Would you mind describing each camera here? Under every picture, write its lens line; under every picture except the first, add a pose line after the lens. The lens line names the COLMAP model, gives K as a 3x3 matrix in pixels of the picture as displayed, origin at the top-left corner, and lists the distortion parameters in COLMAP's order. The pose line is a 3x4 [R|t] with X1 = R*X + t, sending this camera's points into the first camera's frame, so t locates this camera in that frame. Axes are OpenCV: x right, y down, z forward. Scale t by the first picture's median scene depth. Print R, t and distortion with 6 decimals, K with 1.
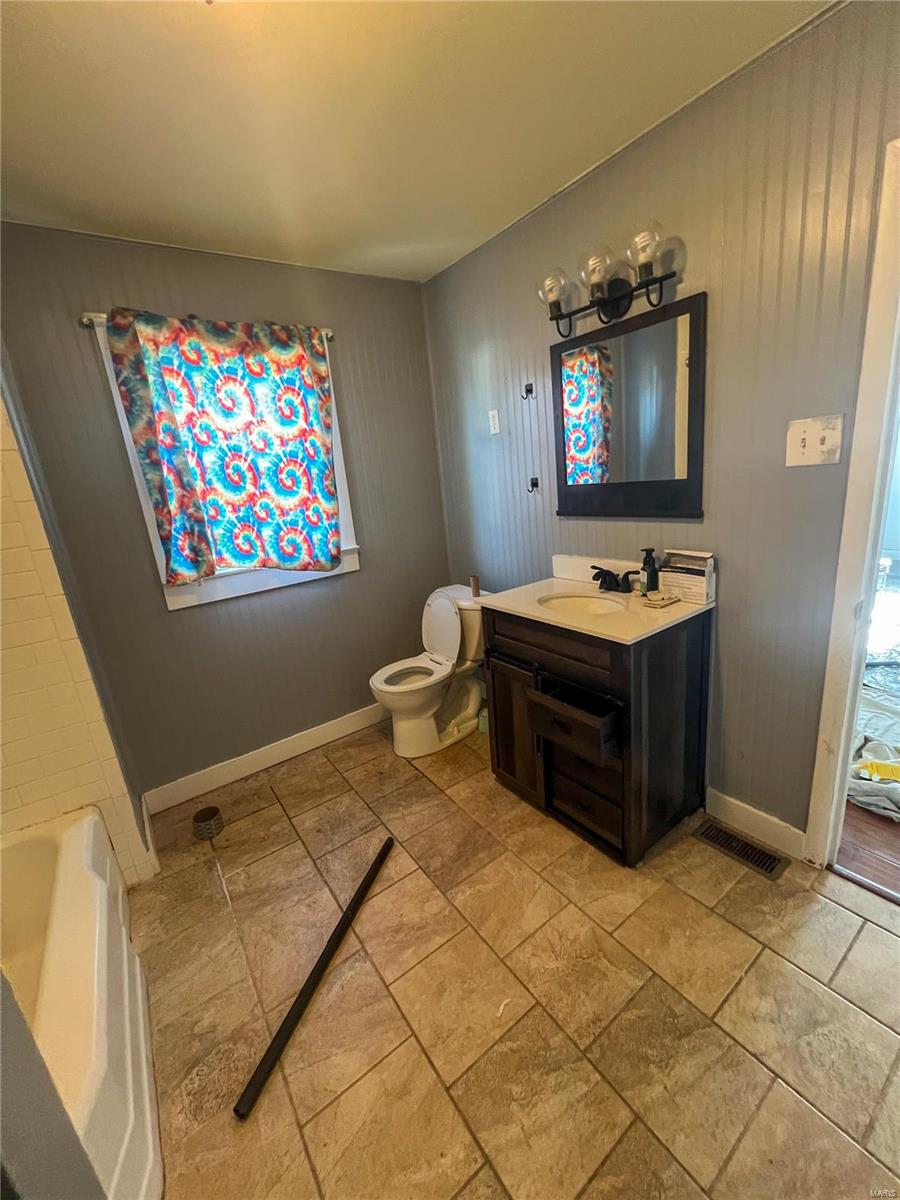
lens RADIAL K [[482.2, 0, 451.8], [0, 482.2, 597.5], [0, 0, 1]] dist [-0.007207, 0.001449]
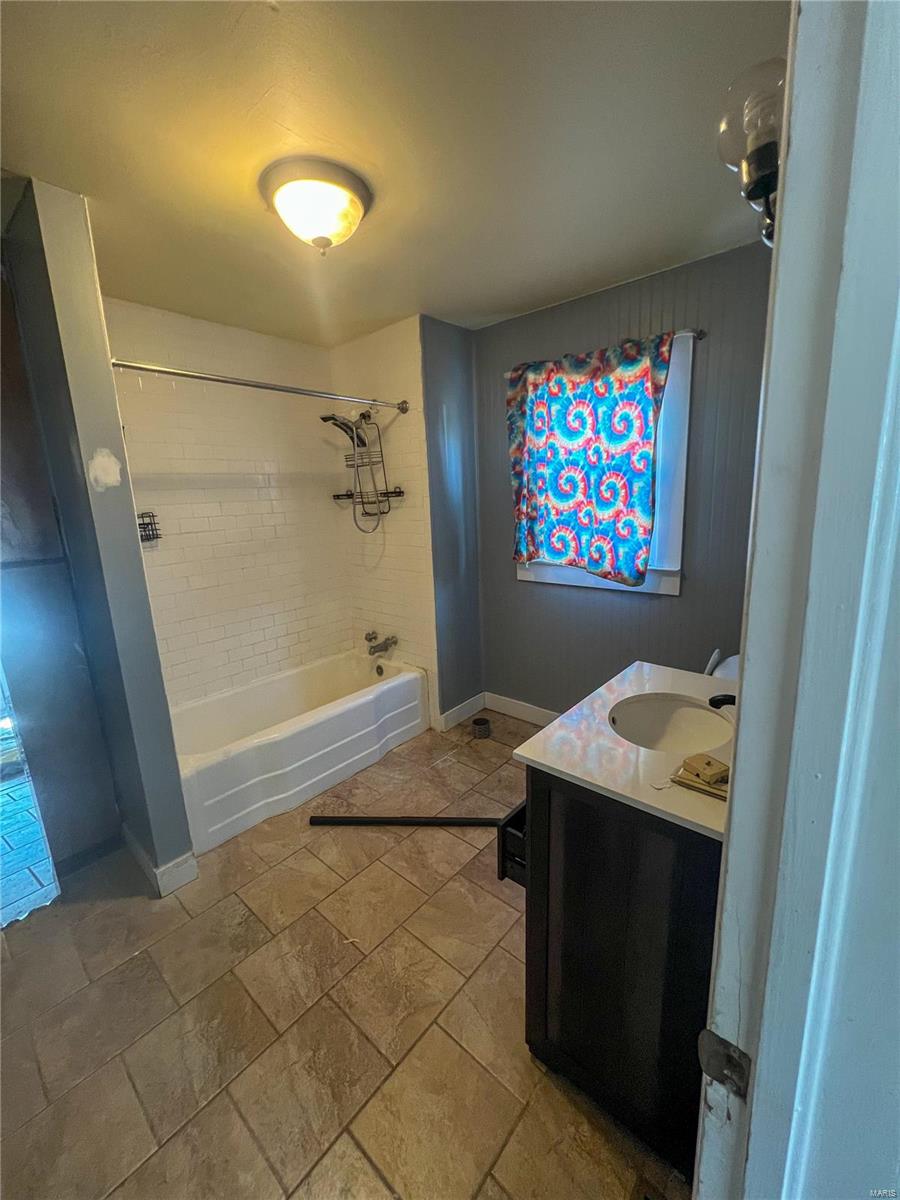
lens RADIAL K [[482.2, 0, 450.9], [0, 482.2, 596.6], [0, 0, 1]] dist [-0.007207, 0.001449]
pose [[0.228076, 0.287391, -0.930262, 0.707351], [-0.238384, 0.942848, 0.232834, -0.214221], [0.944010, 0.168655, 0.283550, 0.464297]]
